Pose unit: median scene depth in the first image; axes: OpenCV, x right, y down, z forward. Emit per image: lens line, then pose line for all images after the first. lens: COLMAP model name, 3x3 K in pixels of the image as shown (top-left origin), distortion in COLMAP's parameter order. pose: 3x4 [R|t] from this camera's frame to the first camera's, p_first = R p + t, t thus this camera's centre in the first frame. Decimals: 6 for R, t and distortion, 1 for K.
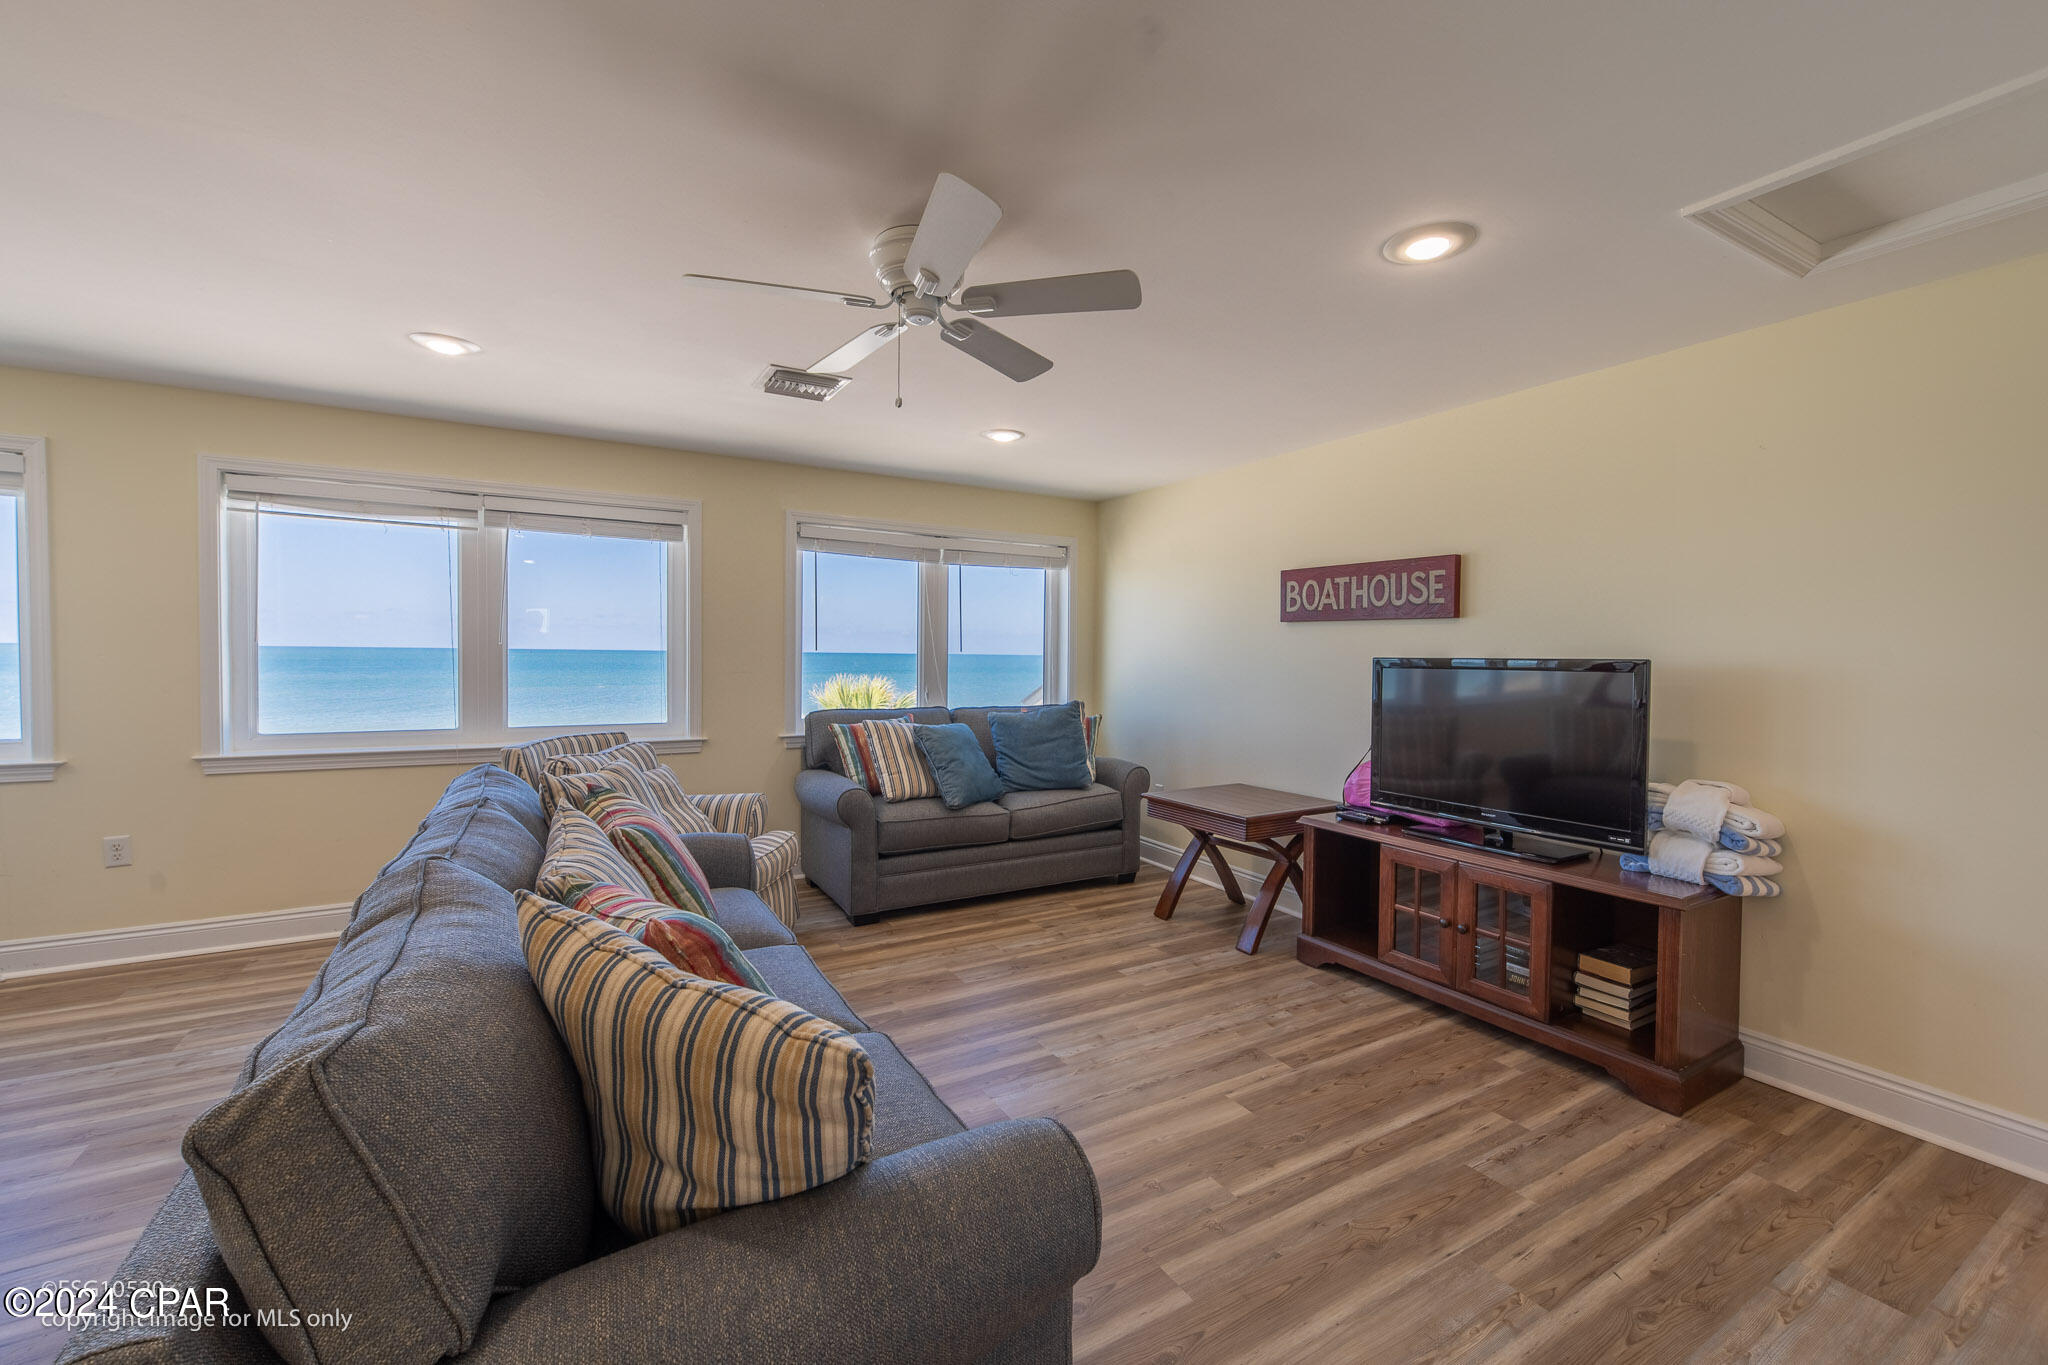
lens RADIAL K [[833.6, 0, 1017.9], [0, 833.6, 678.9], [0, 0, 1]] dist [0.009247, -0.000906]
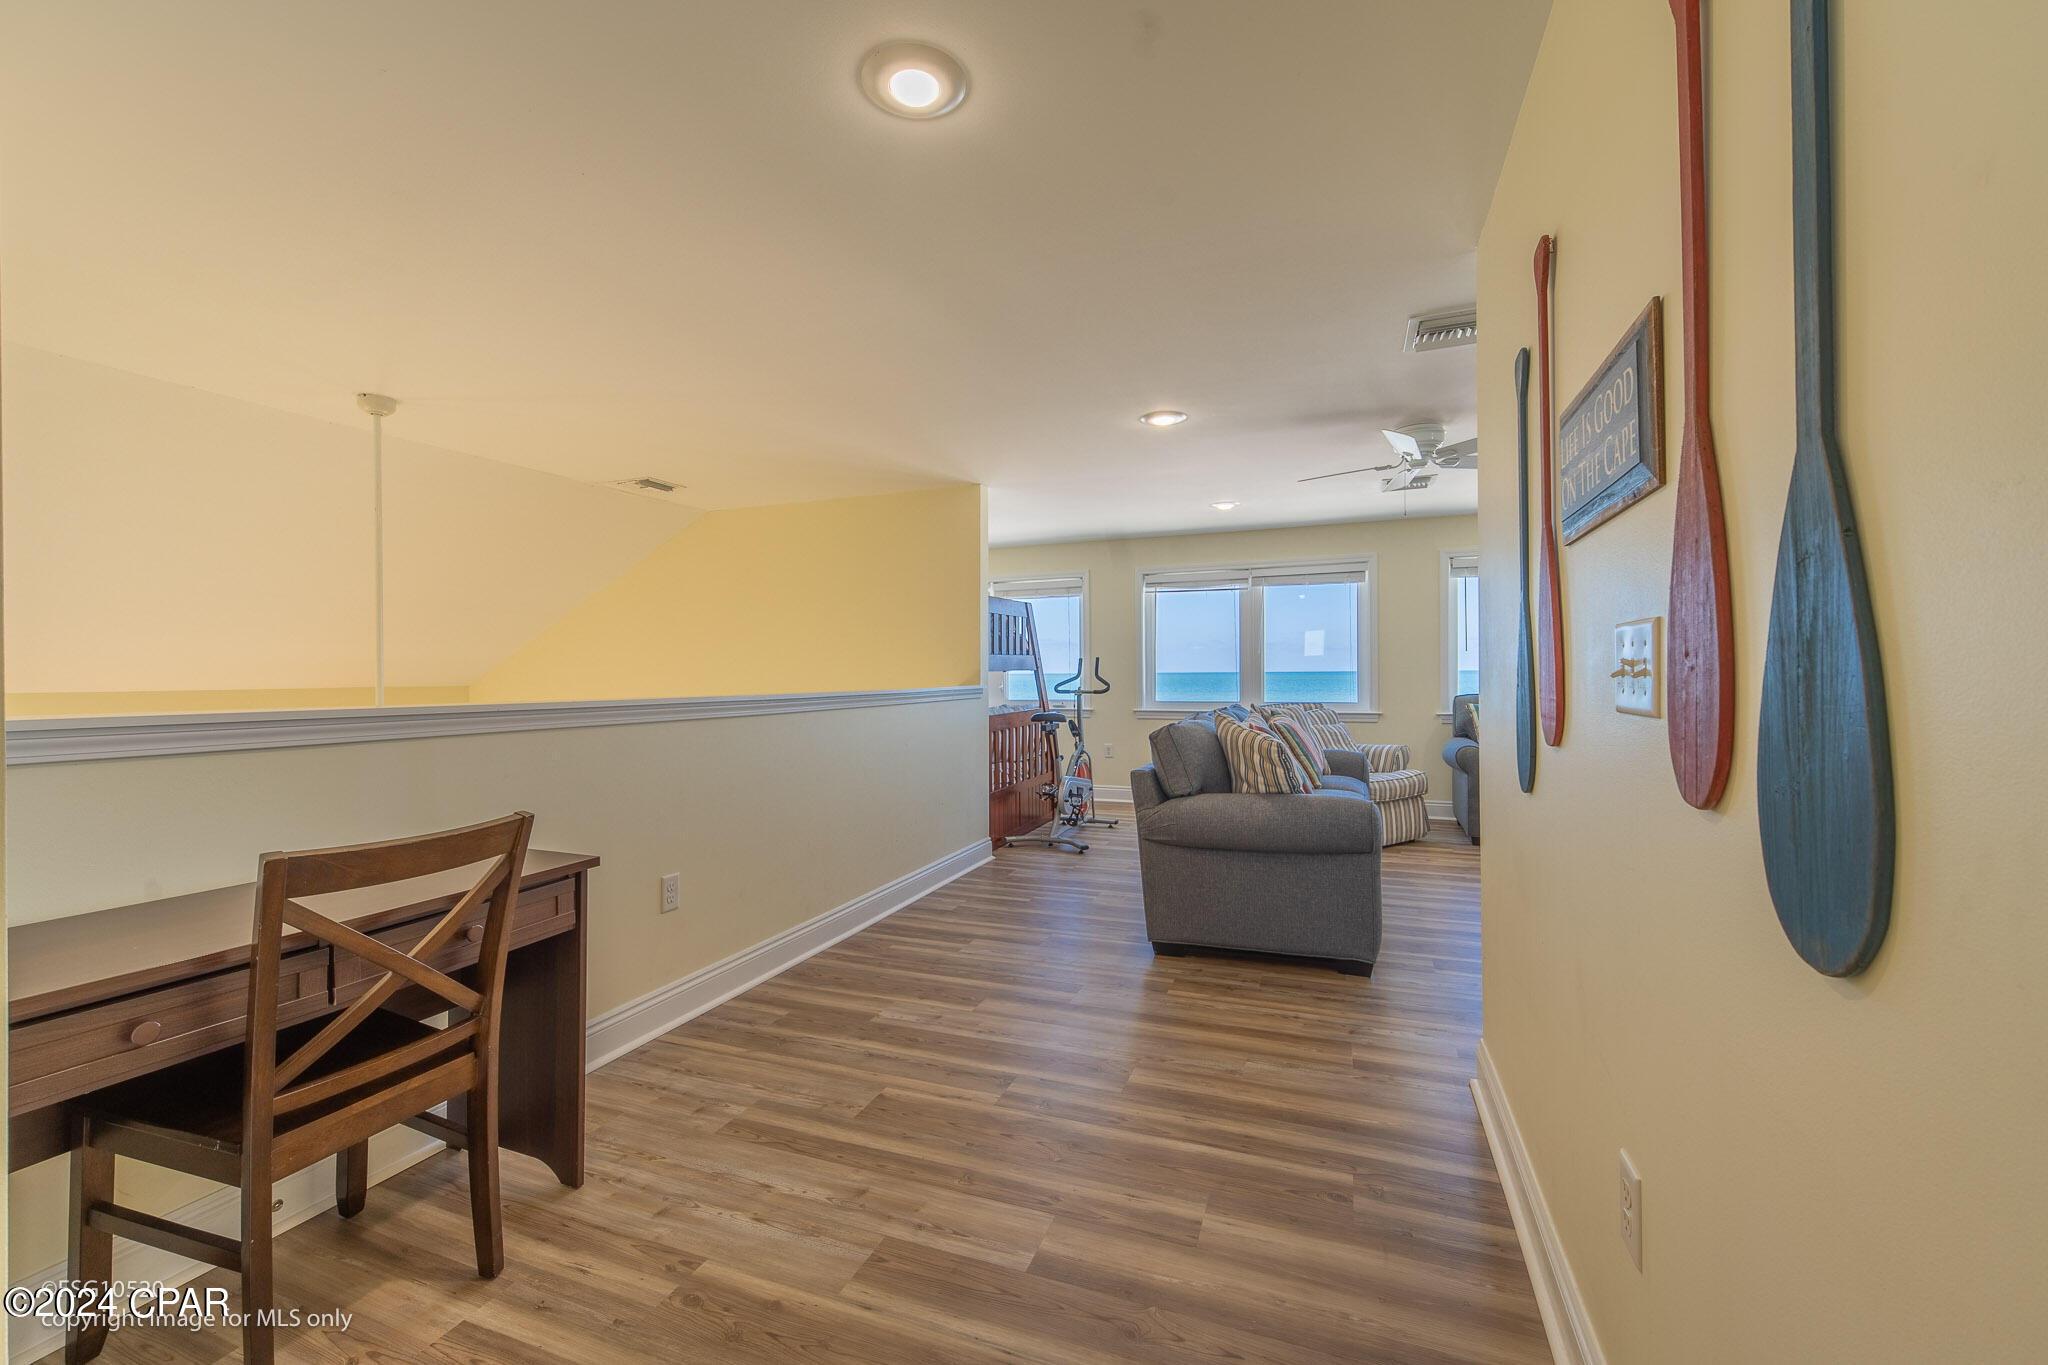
lens RADIAL K [[833.6, 0, 1021.5], [0, 833.6, 675.0], [0, 0, 1]] dist [0.009247, -0.000906]
pose [[0.629902, -0.011736, -0.776586, 1.804096], [-0.010277, 0.999672, -0.023444, 0.216425], [0.776607, 0.022749, 0.629575, -2.056081]]
